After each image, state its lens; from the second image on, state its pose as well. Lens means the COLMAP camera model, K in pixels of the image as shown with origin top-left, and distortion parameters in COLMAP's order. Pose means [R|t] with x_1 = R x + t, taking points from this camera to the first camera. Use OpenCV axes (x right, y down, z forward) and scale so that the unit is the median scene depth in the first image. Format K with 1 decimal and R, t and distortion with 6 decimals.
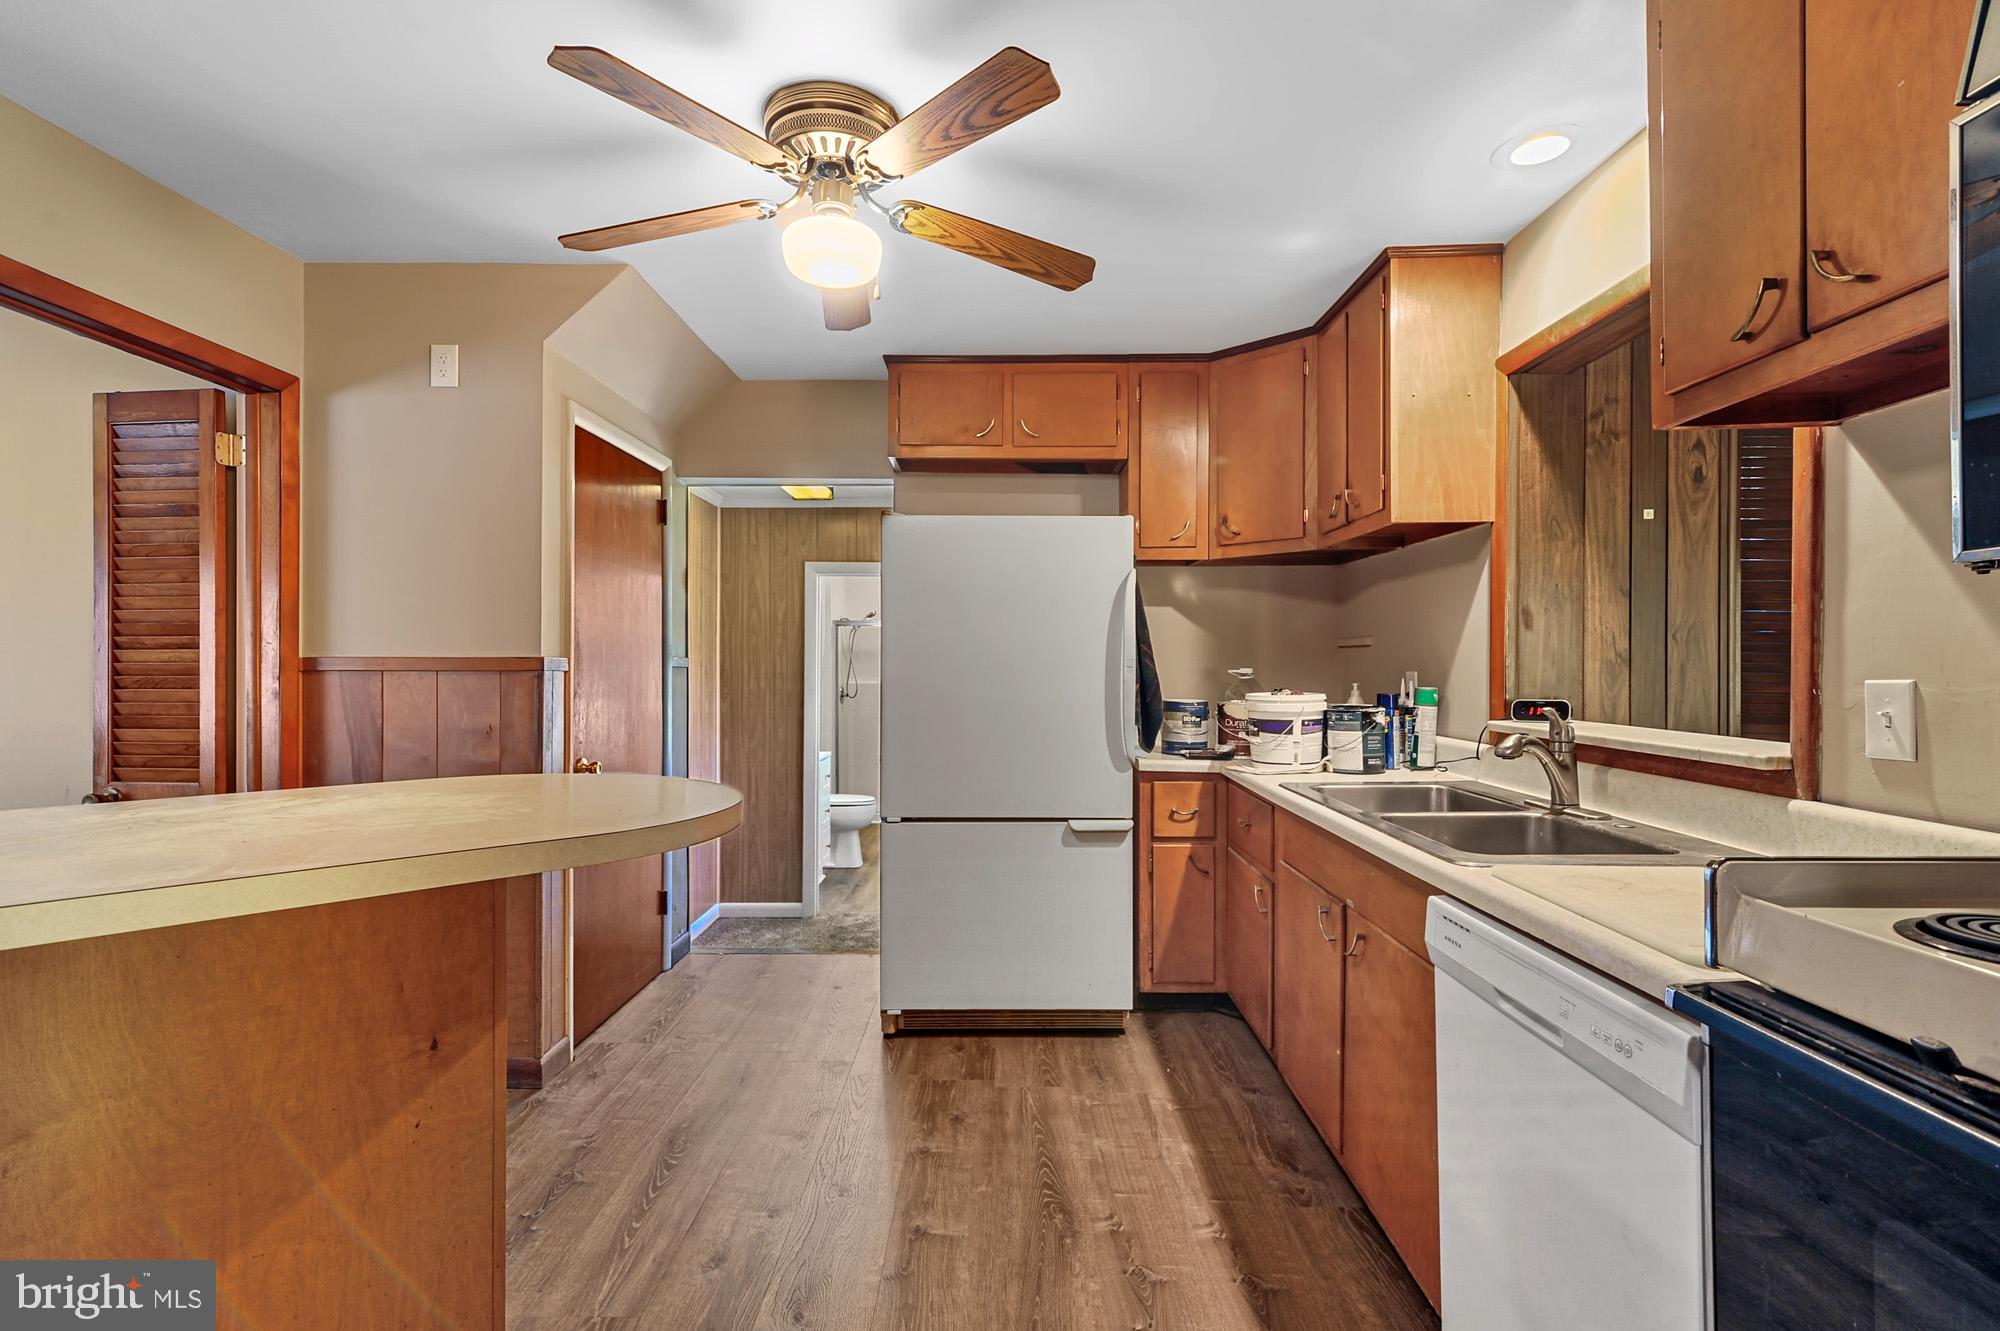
lens RADIAL K [[923.6, 0, 990.1], [0, 923.6, 671.1], [0, 0, 1]] dist [0.007489, 0.000226]
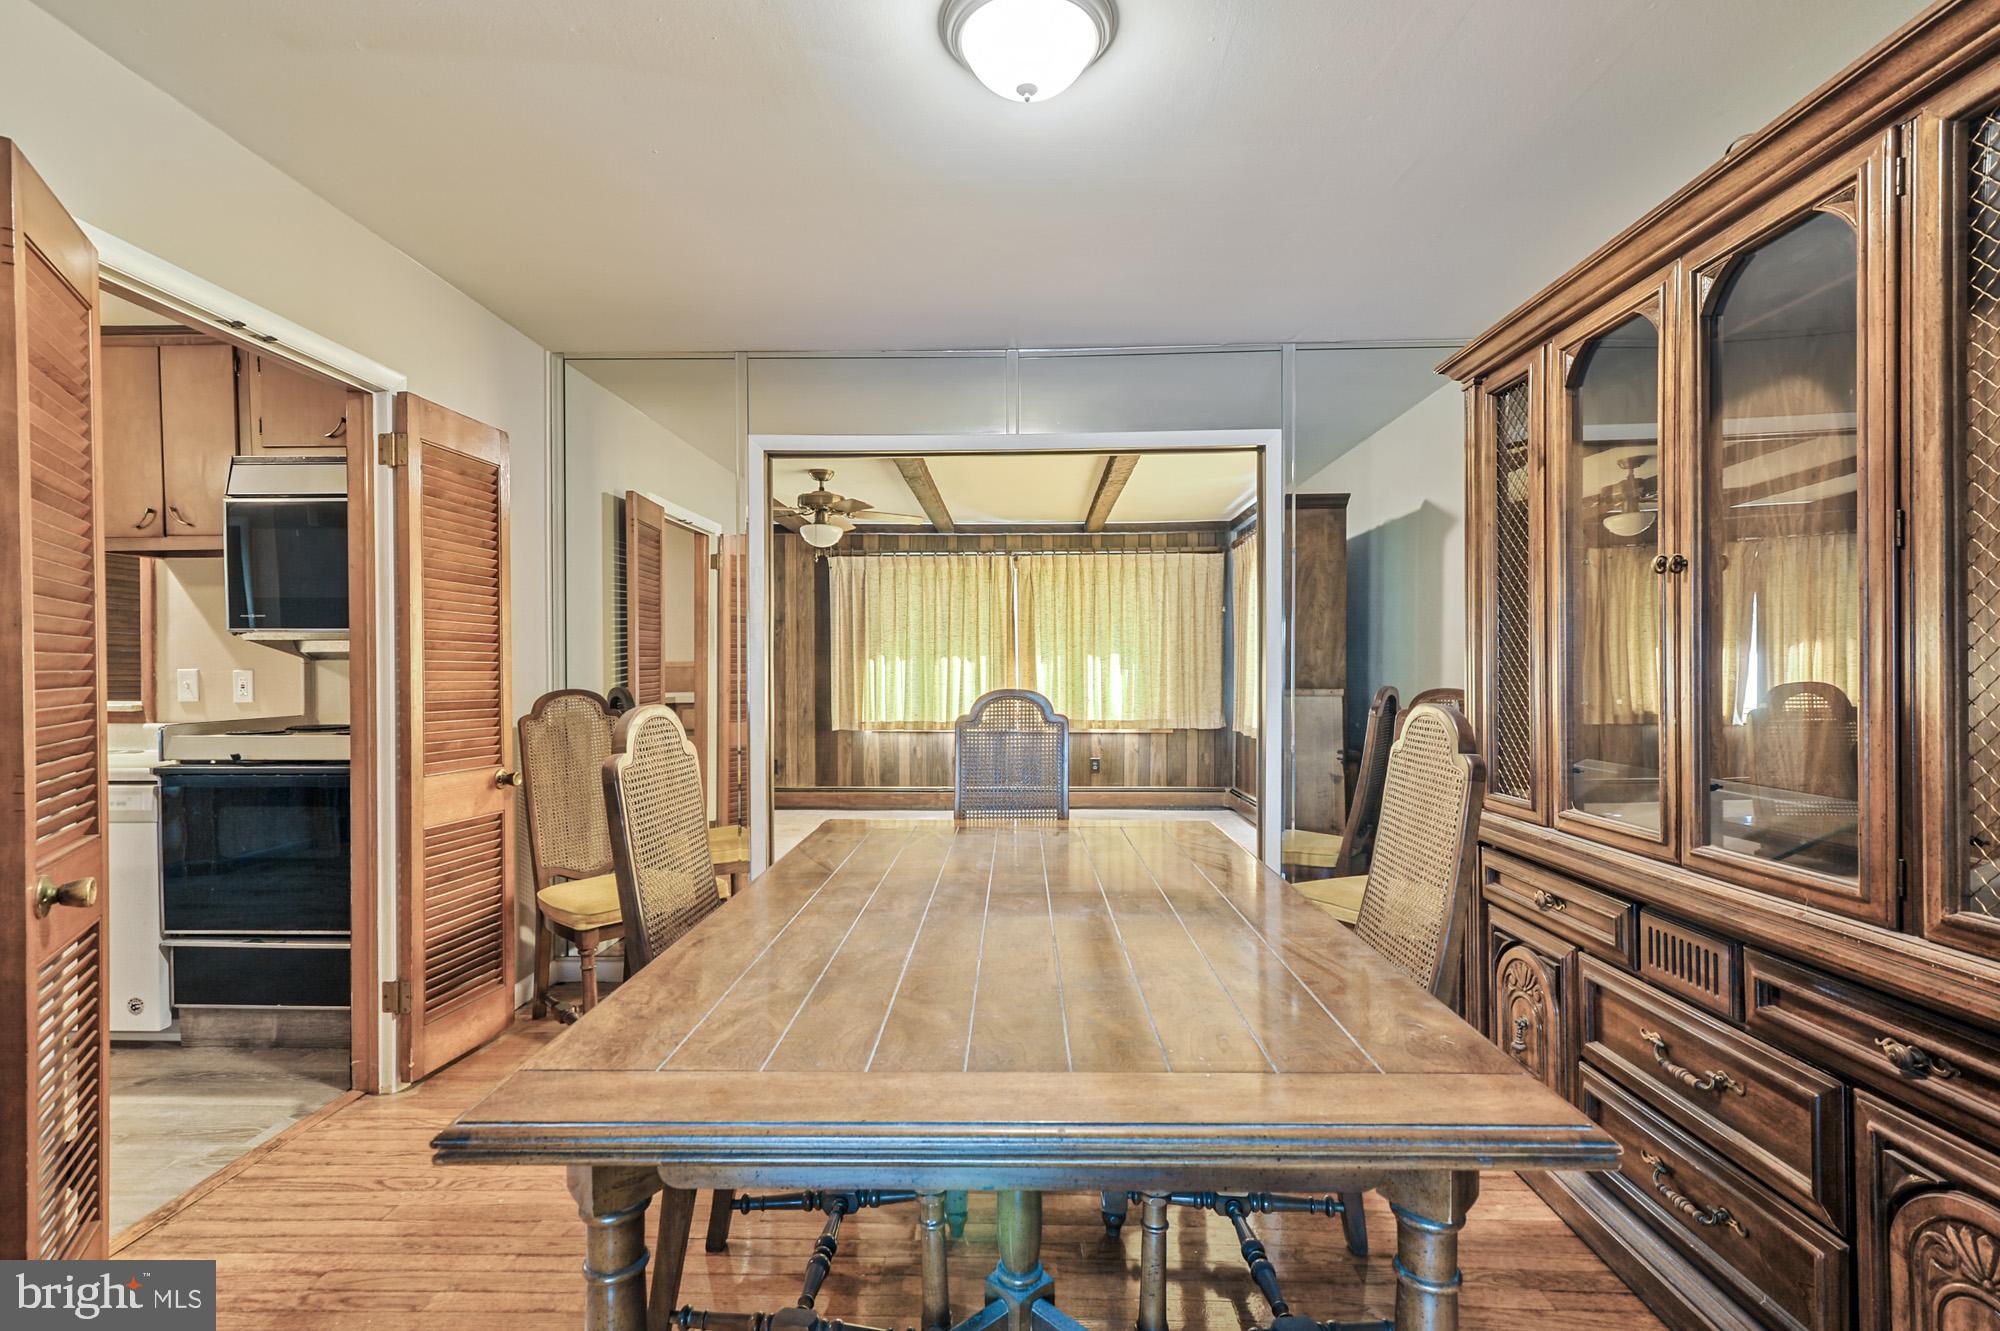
lens RADIAL K [[923.6, 0, 1003.3], [0, 923.6, 678.5], [0, 0, 1]] dist [0.007489, 0.000226]
pose [[-0.000027, -0.009260, 0.999957, -1.637844], [0.005148, 0.999944, 0.009260, 0.024652], [-0.999987, 0.005148, 0.000020, -1.271797]]
